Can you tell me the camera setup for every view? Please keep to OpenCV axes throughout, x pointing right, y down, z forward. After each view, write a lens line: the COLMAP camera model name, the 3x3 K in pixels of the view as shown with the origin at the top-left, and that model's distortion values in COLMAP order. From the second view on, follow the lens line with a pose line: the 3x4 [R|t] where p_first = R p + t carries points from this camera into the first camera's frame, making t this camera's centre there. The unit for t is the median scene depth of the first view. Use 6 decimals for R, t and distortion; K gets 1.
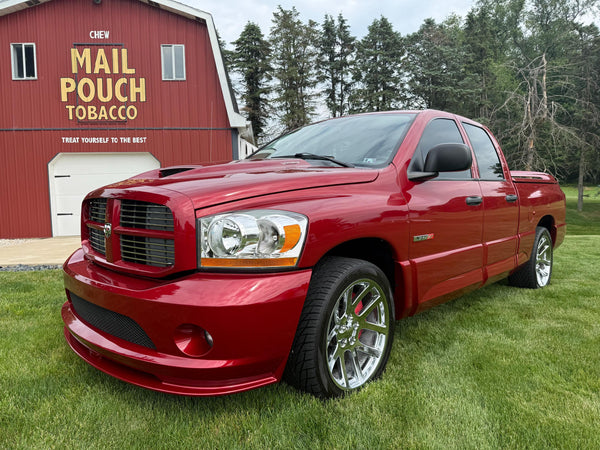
lens RADIAL K [[435.2, 0, 301.5], [0, 435.2, 216.2], [0, 0, 1]] dist [0.010371, -0.026140]
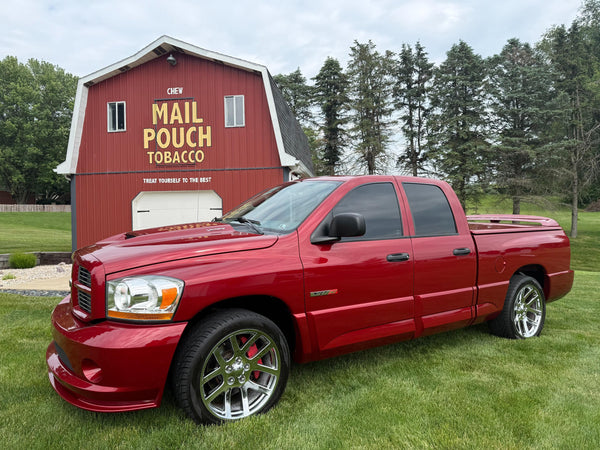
lens RADIAL K [[426.0, 0, 299.4], [0, 426.0, 214.2], [0, 0, 1]] dist [0.122962, -0.261051]
pose [[0.974078, -0.001003, -0.226208, 0.127573], [-0.010992, 0.998599, -0.051763, -0.027760], [0.225943, 0.052908, 0.972703, -0.041462]]
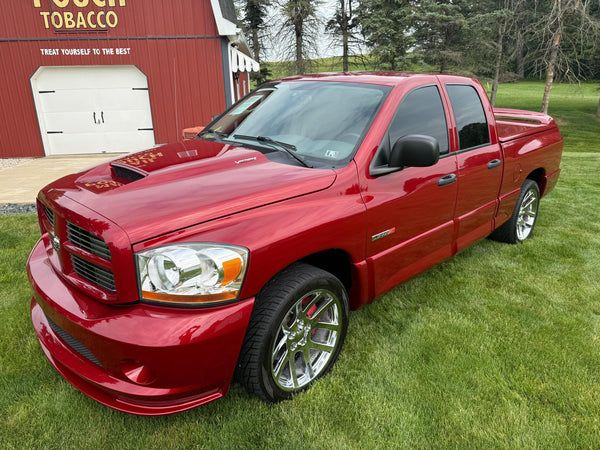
lens RADIAL K [[438.0, 0, 300.0], [0, 438.0, 225.0], [0, 0, 1]] dist [-0.004069, -0.011339]
pose [[0.999730, 0.010971, -0.020479, 0.029231], [-0.005310, 0.966043, 0.258329, -0.059811], [0.022618, -0.258150, 0.965840, 0.012162]]
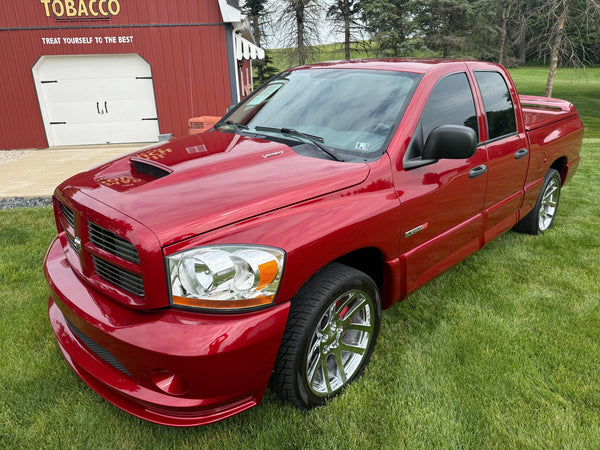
lens RADIAL K [[436.5, 0, 298.7], [0, 436.5, 222.4], [0, 0, 1]] dist [-0.005033, -0.008960]
pose [[0.999733, 0.003084, -0.022896, 0.012415], [0.003448, 0.960042, 0.279836, -0.061136], [0.022844, -0.279840, 0.959775, 0.025704]]
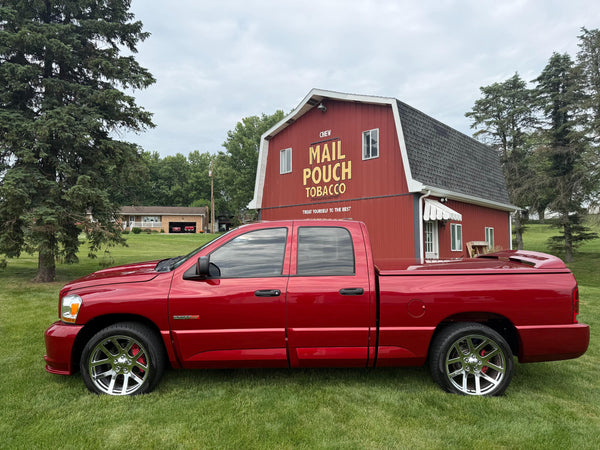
lens RADIAL K [[419.5, 0, 303.3], [0, 419.5, 226.7], [0, 0, 1]] dist [0.045975, -0.052315]
pose [[0.680449, -0.019704, -0.732531, 0.451354], [-0.025857, 0.998370, -0.050874, -0.056915], [0.732340, 0.053558, 0.678830, 0.069255]]
